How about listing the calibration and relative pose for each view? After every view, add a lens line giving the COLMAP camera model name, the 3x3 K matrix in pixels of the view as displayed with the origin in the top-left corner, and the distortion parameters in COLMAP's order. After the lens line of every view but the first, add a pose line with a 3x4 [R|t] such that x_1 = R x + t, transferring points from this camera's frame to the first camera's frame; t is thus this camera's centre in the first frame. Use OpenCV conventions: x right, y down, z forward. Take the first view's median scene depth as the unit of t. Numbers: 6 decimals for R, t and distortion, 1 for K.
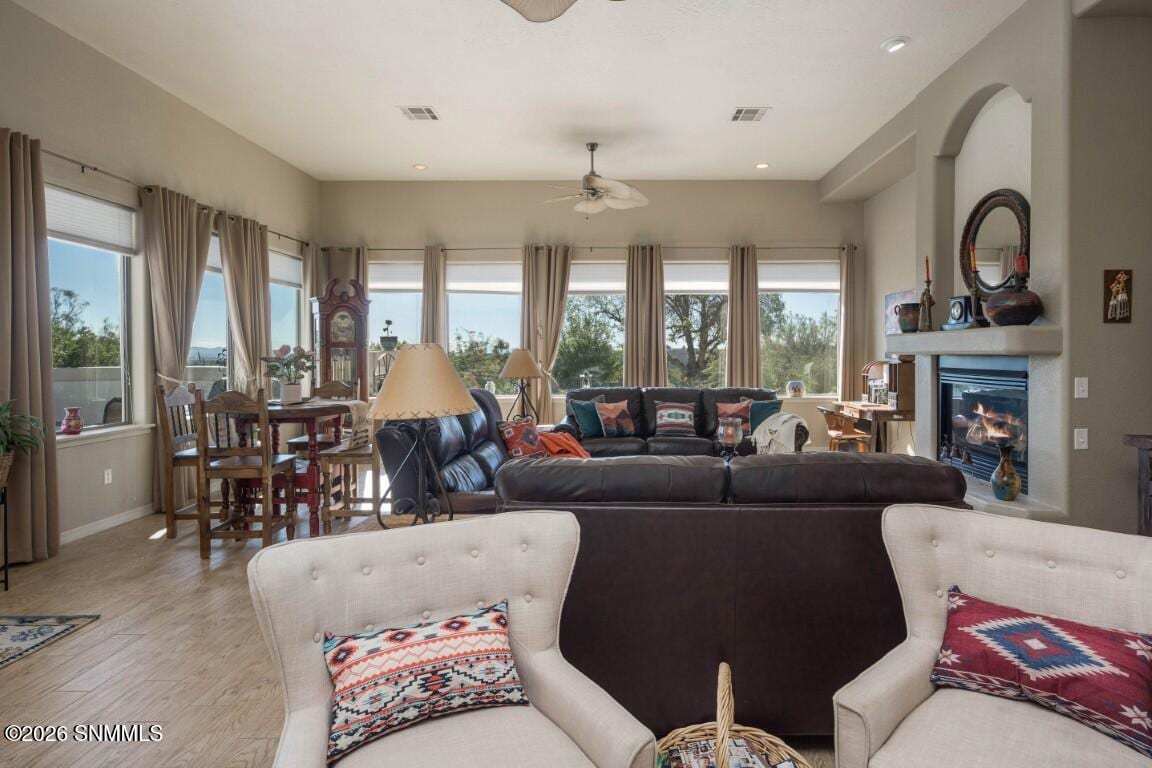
lens RADIAL K [[612.2, 0, 618.4], [0, 612.2, 363.4], [0, 0, 1]] dist [-0.001962, 0.000281]
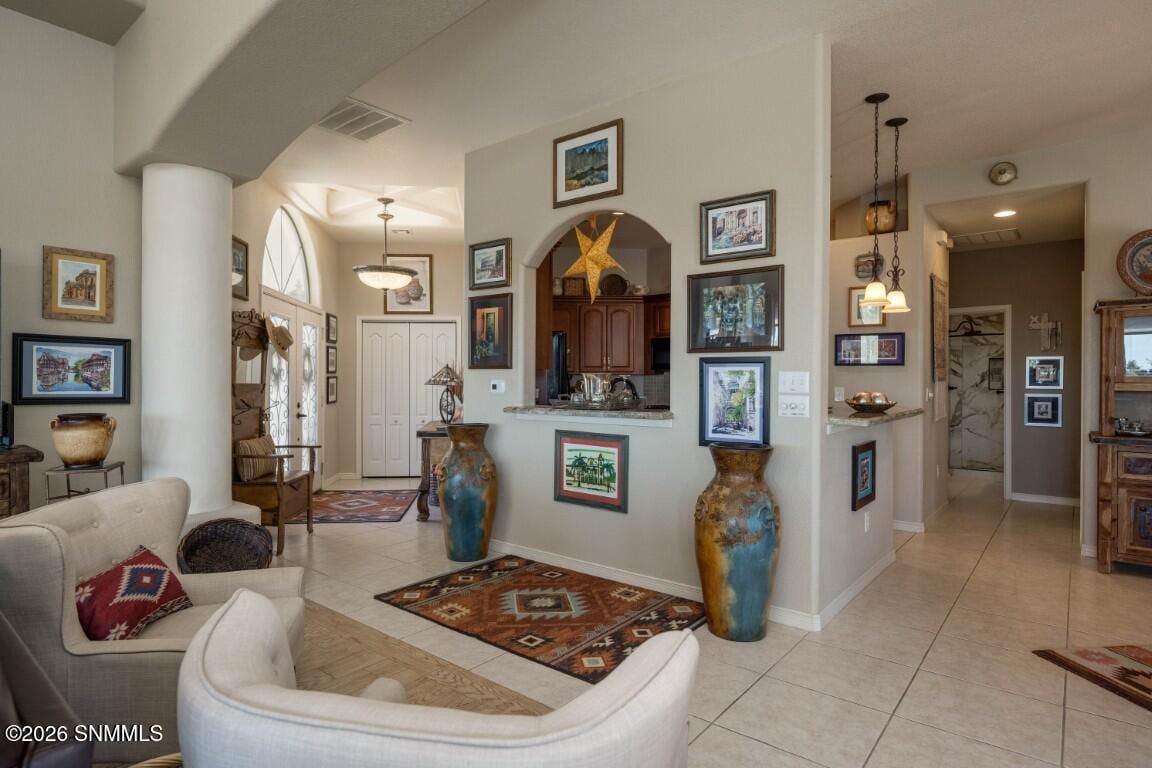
lens RADIAL K [[627.4, 0, 551.1], [0, 627.4, 384.7], [0, 0, 1]] dist [-0.000955, -0.000065]
pose [[-0.756890, -0.003979, 0.653530, -0.189856], [0.009053, 0.999822, 0.016571, 0.007773], [-0.653480, 0.018459, -0.756719, 0.329667]]
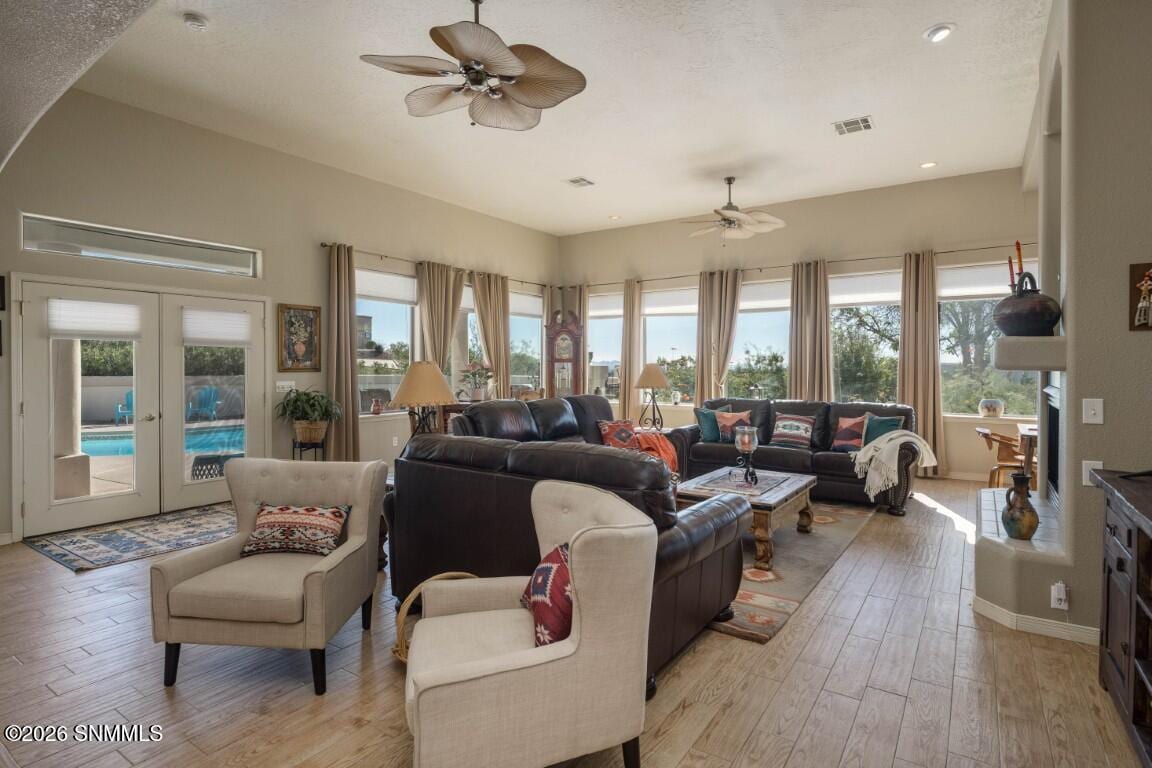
lens RADIAL K [[584.0, 0, 603.0], [0, 584.0, 373.8], [0, 0, 1]] dist [-0.004836, -0.000080]
pose [[0.835726, 0.008241, -0.549085, 0.349195], [-0.010301, 0.999947, -0.000671, -0.001434], [0.549050, 0.006216, 0.835767, -0.006006]]
